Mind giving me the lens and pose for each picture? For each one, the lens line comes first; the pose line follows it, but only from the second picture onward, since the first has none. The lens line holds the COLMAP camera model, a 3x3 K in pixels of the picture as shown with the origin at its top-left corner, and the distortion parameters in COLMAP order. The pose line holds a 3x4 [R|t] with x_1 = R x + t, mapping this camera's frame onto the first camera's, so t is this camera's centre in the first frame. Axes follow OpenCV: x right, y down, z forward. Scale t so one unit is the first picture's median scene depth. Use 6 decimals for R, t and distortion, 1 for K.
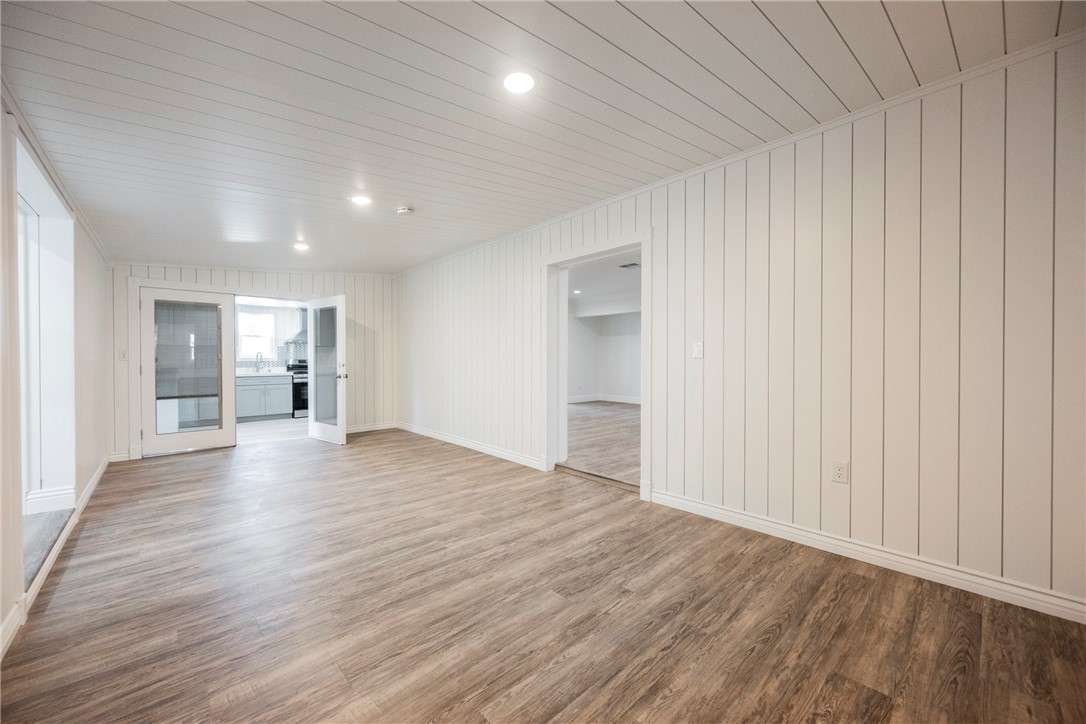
lens RADIAL K [[426.8, 0, 544.1], [0, 426.8, 359.9], [0, 0, 1]] dist [0.002022, 0.000302]
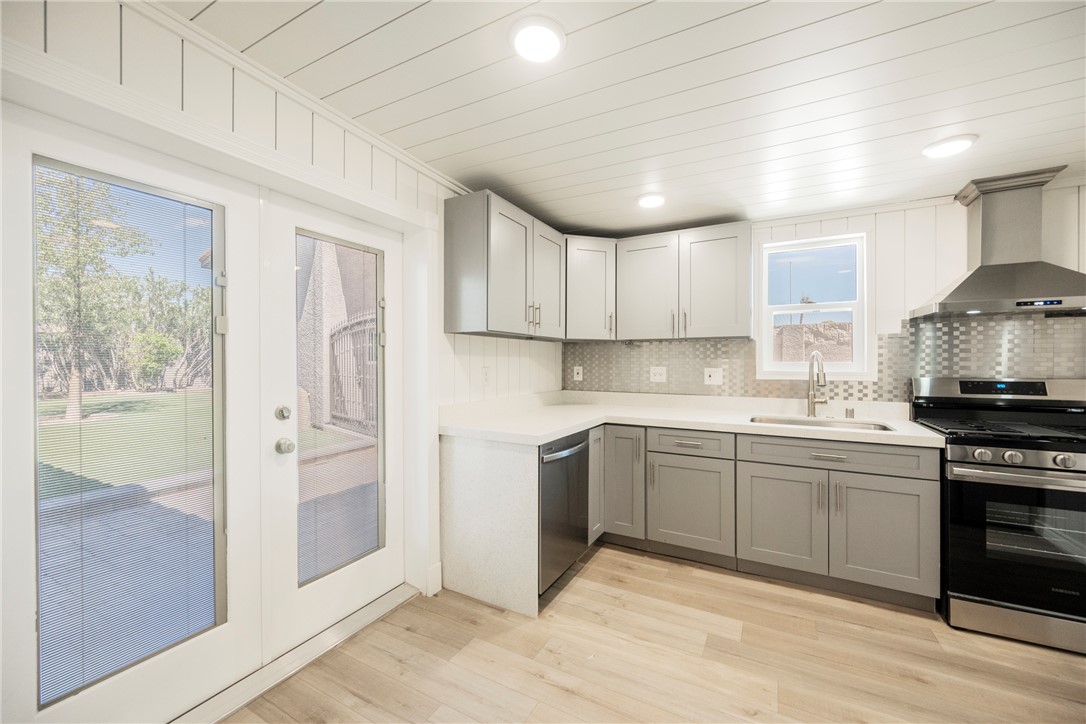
lens RADIAL K [[426.8, 0, 544.1], [0, 426.8, 359.9], [0, 0, 1]] dist [0.002022, 0.000302]
pose [[0.342305, 0.005710, -0.939571, -0.422326], [-0.007317, 0.999967, 0.003412, -0.013004], [0.939560, 0.005707, 0.342336, 0.677395]]
